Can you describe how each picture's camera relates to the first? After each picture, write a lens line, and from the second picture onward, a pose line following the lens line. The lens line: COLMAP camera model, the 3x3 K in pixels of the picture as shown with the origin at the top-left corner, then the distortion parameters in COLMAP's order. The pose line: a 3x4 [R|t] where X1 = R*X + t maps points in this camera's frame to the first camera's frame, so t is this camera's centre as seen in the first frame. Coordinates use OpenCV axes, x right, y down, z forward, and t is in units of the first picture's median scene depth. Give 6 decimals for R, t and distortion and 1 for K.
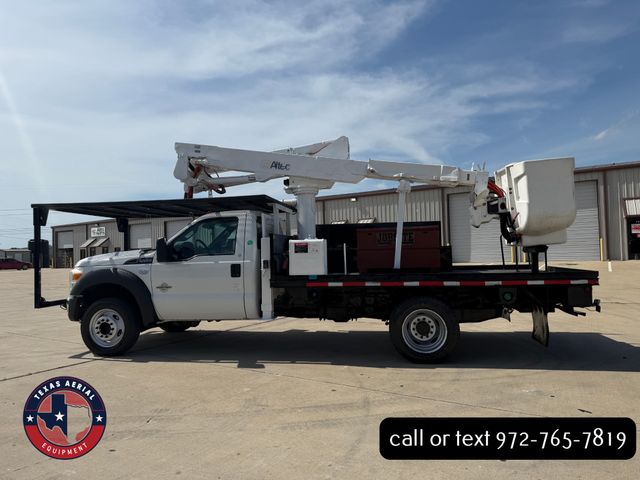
lens RADIAL K [[446.9, 0, 317.0], [0, 446.9, 240.6], [0, 0, 1]] dist [0.084304, -0.123946]
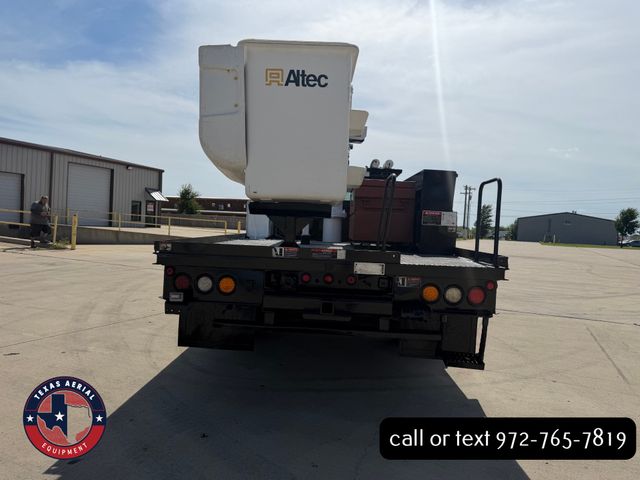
lens RADIAL K [[452.8, 0, 315.8], [0, 452.8, 237.3], [0, 0, 1]] dist [0.087546, -0.123929]
pose [[0.128039, 0.054980, -0.990244, 1.020154], [-0.030554, 0.998207, 0.051472, 0.022516], [0.991298, 0.023666, 0.129490, 0.926037]]
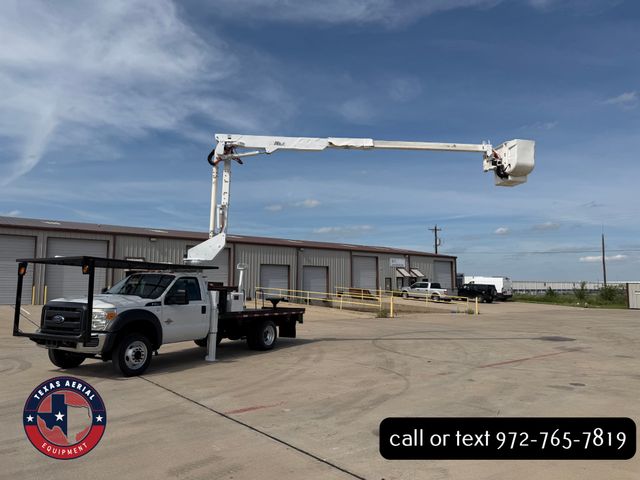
lens RADIAL K [[453.4, 0, 320.0], [0, 453.4, 240.0], [0, 0, 1]] dist [-0.002893, -0.006267]
pose [[0.329617, 0.127176, 0.935510, -1.589365], [-0.037934, 0.991870, -0.121472, -0.001474], [-0.943352, 0.004552, 0.331761, 0.016290]]
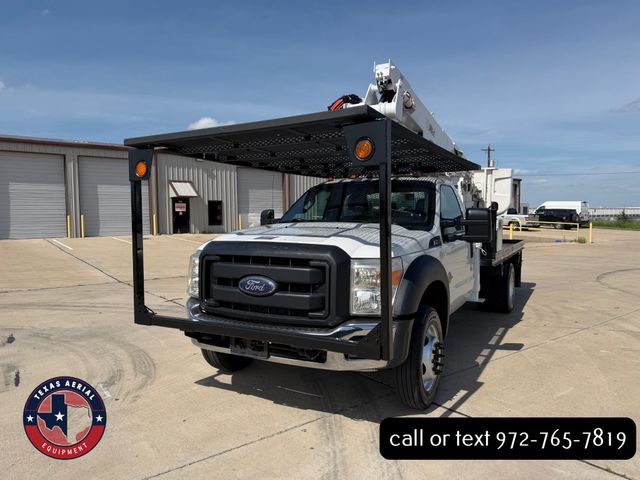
lens RADIAL K [[447.4, 0, 324.8], [0, 447.4, 240.0], [0, 0, 1]] dist [0.102587, -0.155358]
pose [[0.344418, -0.024748, 0.938490, -1.044202], [-0.027313, 0.998965, 0.036367, 0.021537], [-0.938419, -0.038159, 0.343385, 0.919291]]
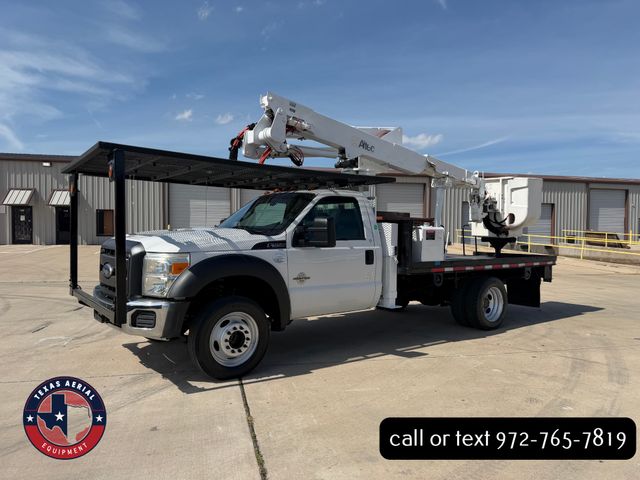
lens RADIAL K [[451.7, 0, 322.9], [0, 451.7, 241.3], [0, 0, 1]] dist [0.092712, -0.122552]
pose [[0.687298, 0.017318, 0.726169, -0.875239], [-0.047656, 0.998637, 0.021289, 0.018628], [-0.724811, -0.049239, 0.687186, 0.413877]]
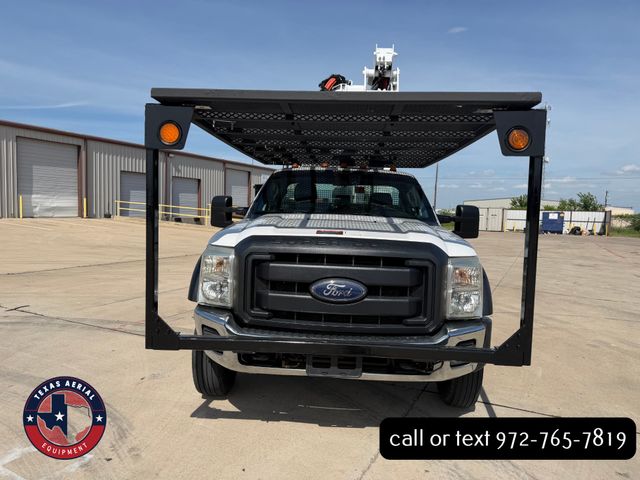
lens RADIAL K [[446.9, 0, 317.0], [0, 446.9, 240.6], [0, 0, 1]] dist [0.084304, -0.123946]
pose [[-0.100627, -0.045241, 0.993895, -1.006639], [-0.057418, 0.997565, 0.039594, 0.032223], [-0.993266, -0.053083, -0.102979, 1.242053]]
